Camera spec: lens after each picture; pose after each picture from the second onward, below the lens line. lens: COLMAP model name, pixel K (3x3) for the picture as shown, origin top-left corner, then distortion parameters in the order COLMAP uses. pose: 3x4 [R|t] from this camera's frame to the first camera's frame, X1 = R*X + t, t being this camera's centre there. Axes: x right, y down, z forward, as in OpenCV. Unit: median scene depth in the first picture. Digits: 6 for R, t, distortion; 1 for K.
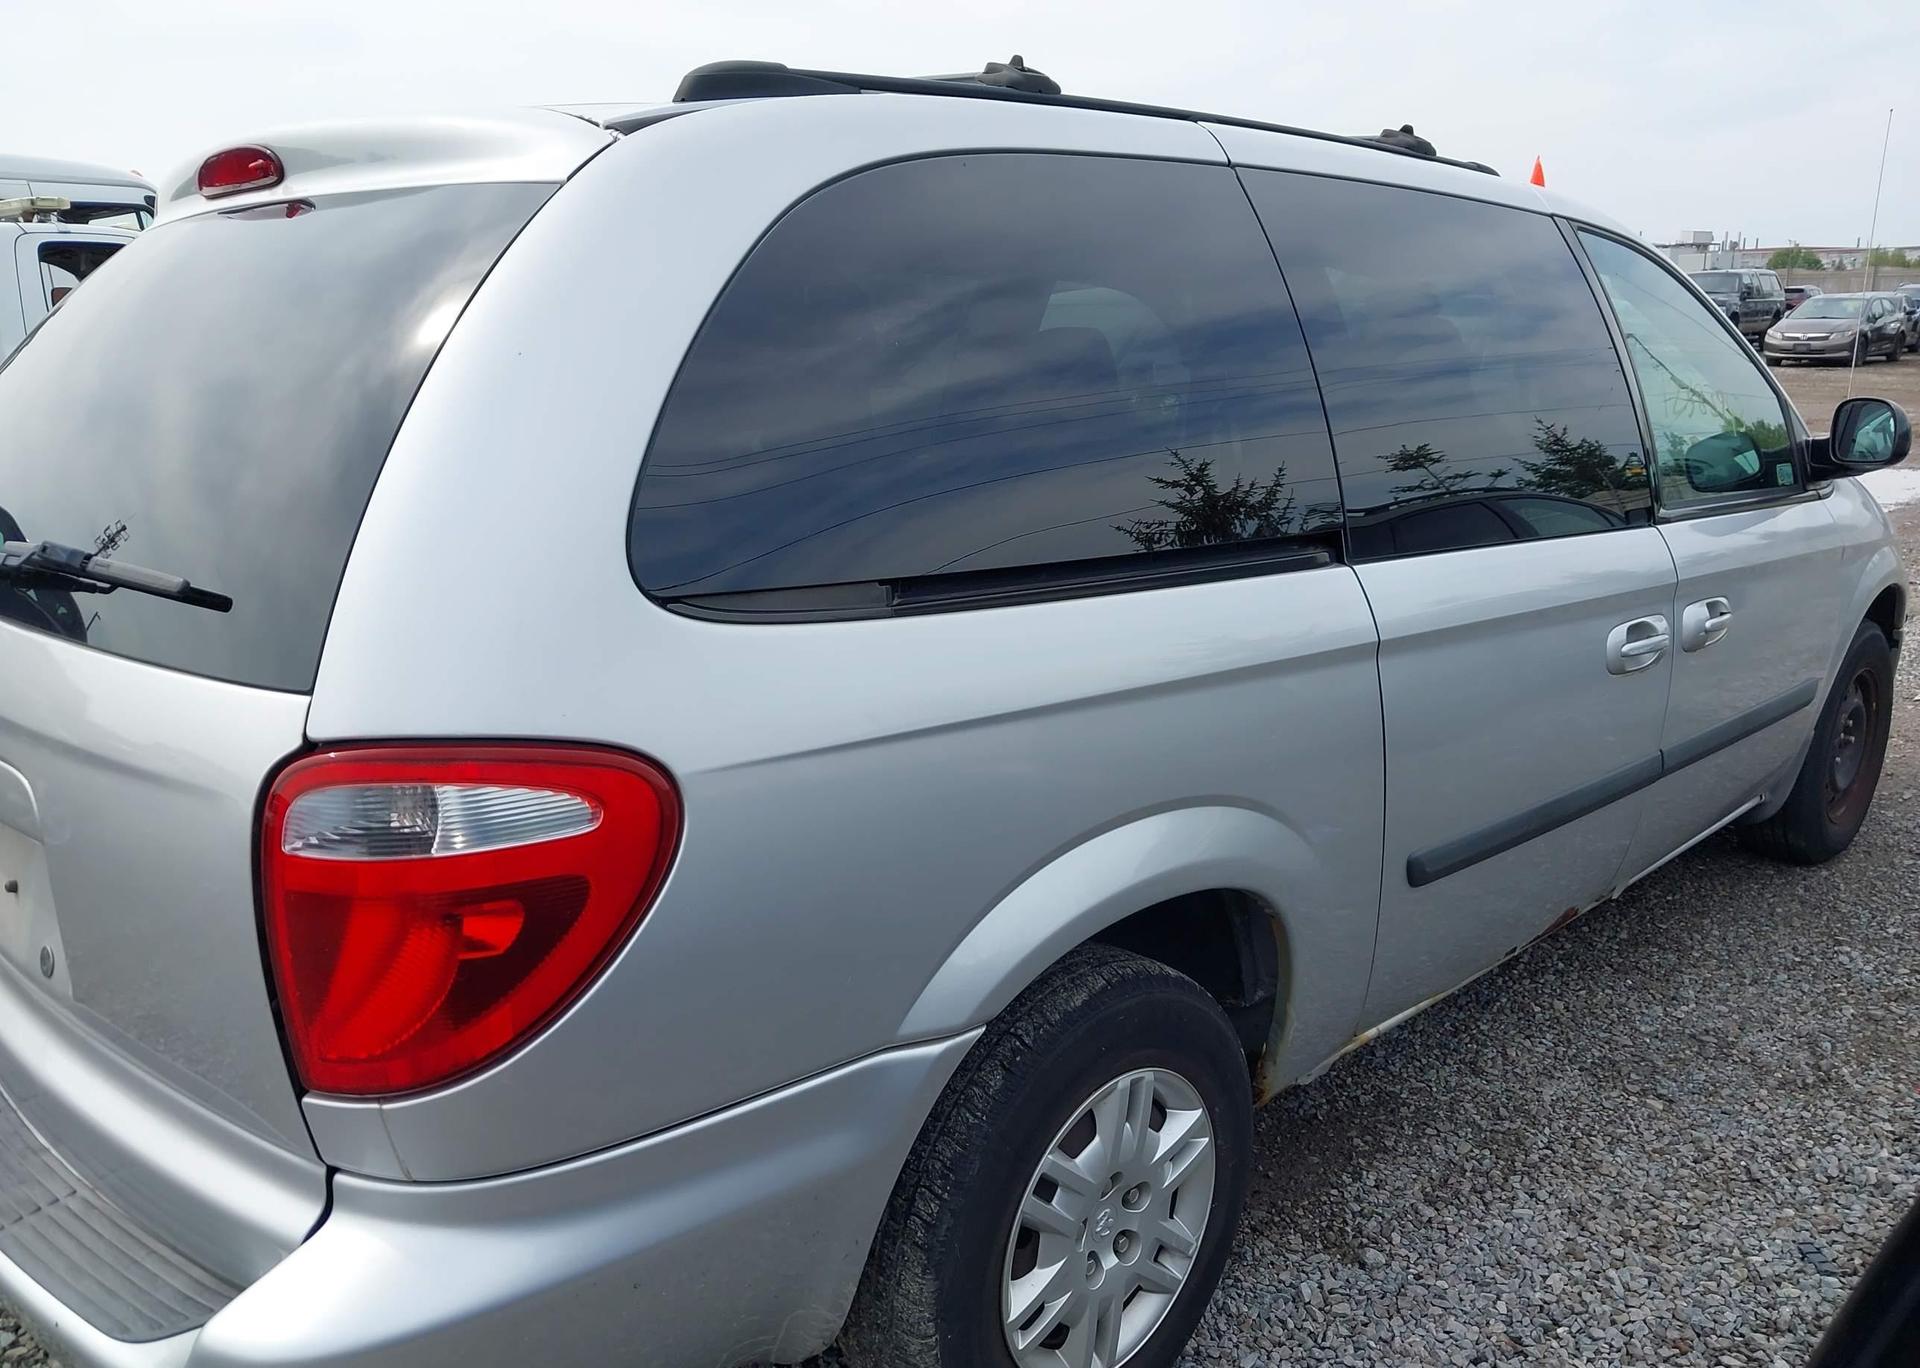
lens RADIAL K [[1515.1, 0, 958.9], [0, 1515.1, 632.8], [0, 0, 1]] dist [-0.003049, 0.002319]
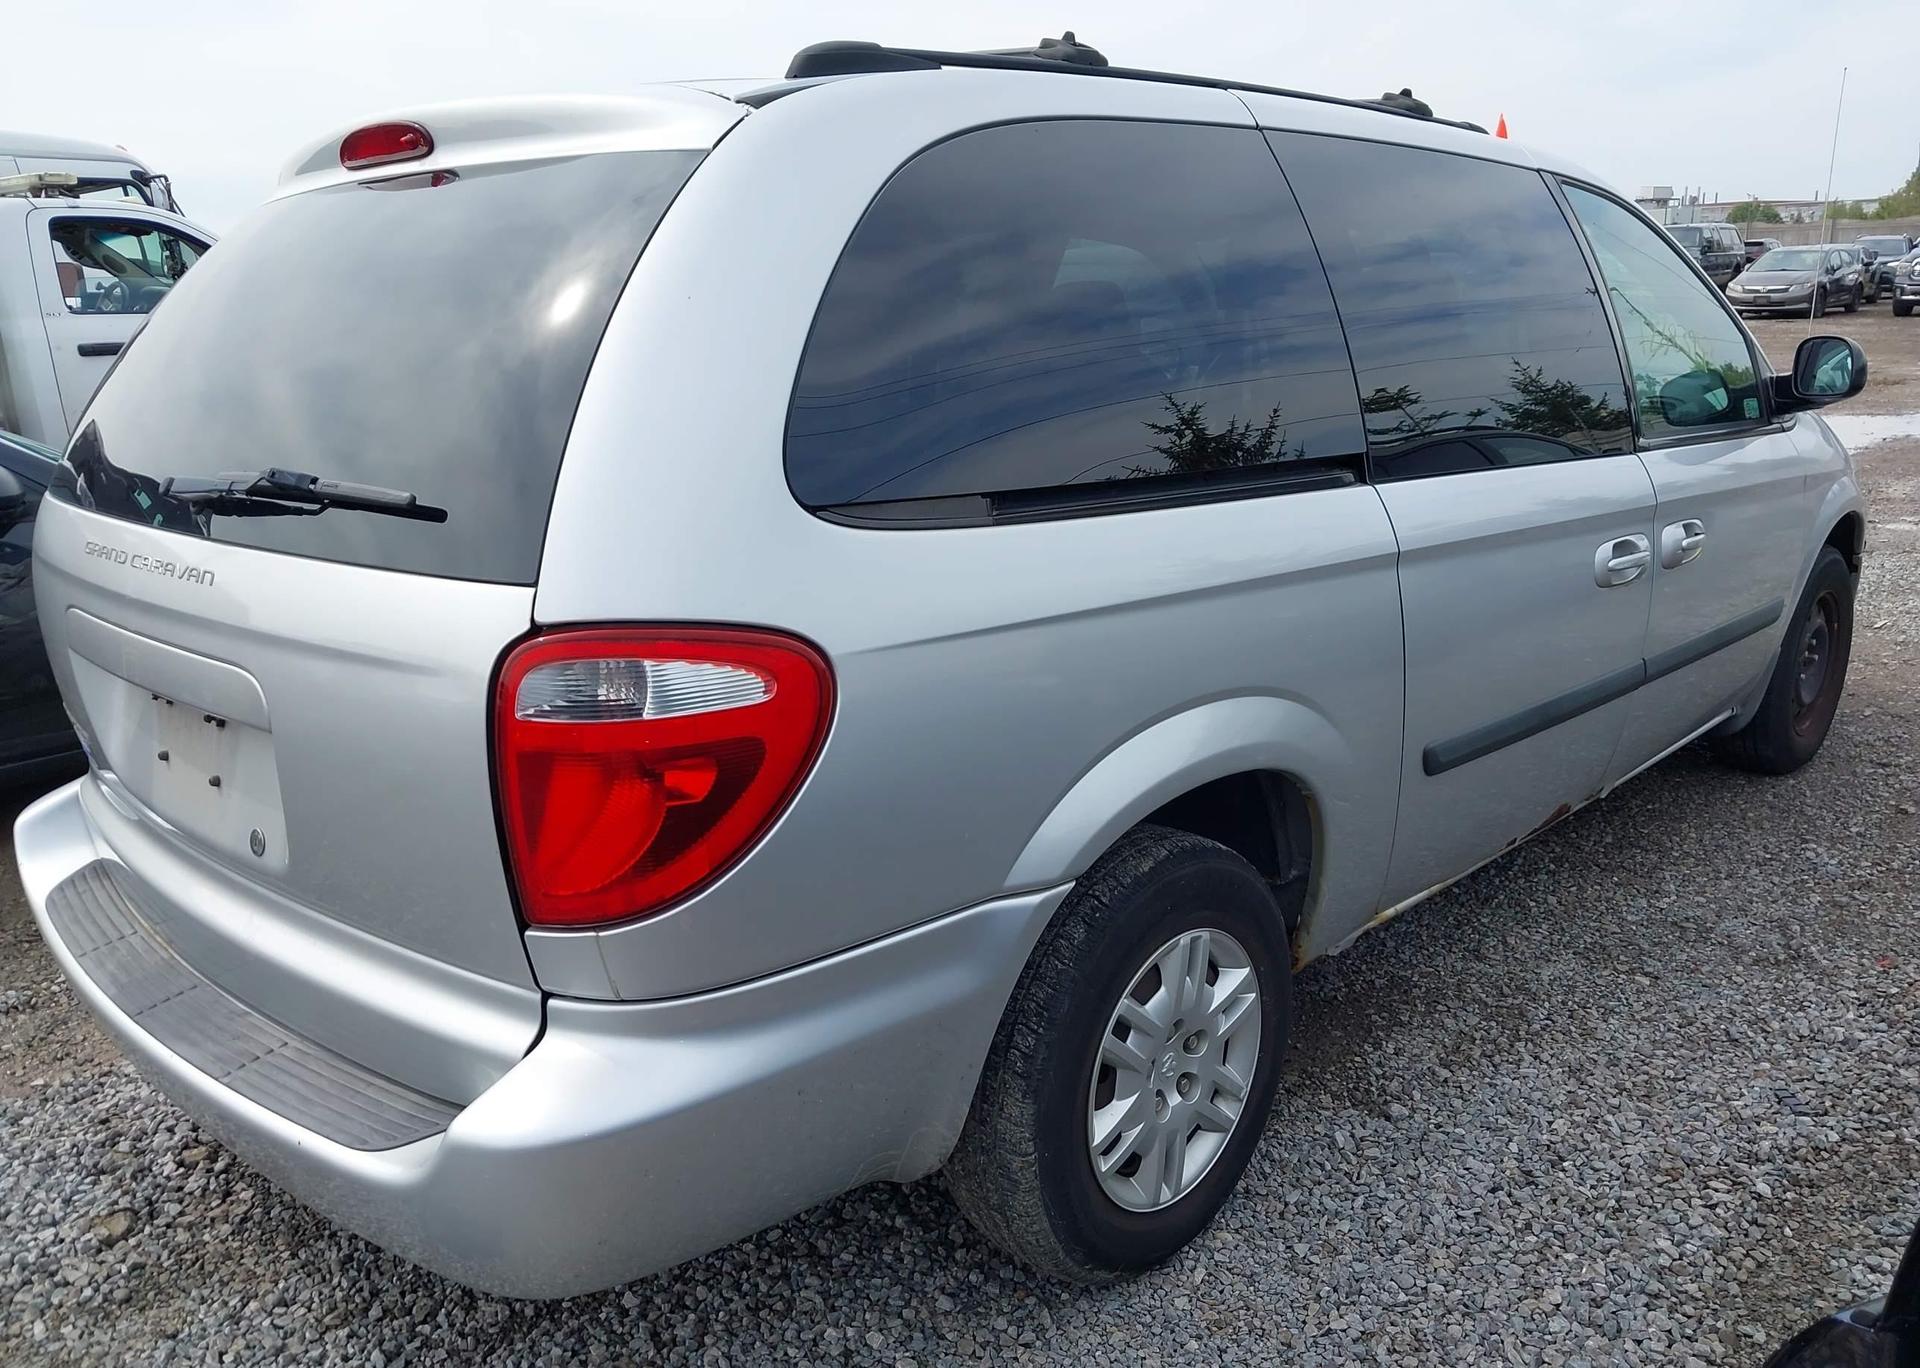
lens RADIAL K [[1526.6, 0, 961.7], [0, 1526.6, 624.7], [0, 0, 1]] dist [0.002948, -0.004572]
pose [[0.999522, -0.020144, 0.023456, -0.061054], [0.019806, 0.999698, 0.014528, 0.030019], [-0.023741, -0.014057, 0.999619, -0.103007]]
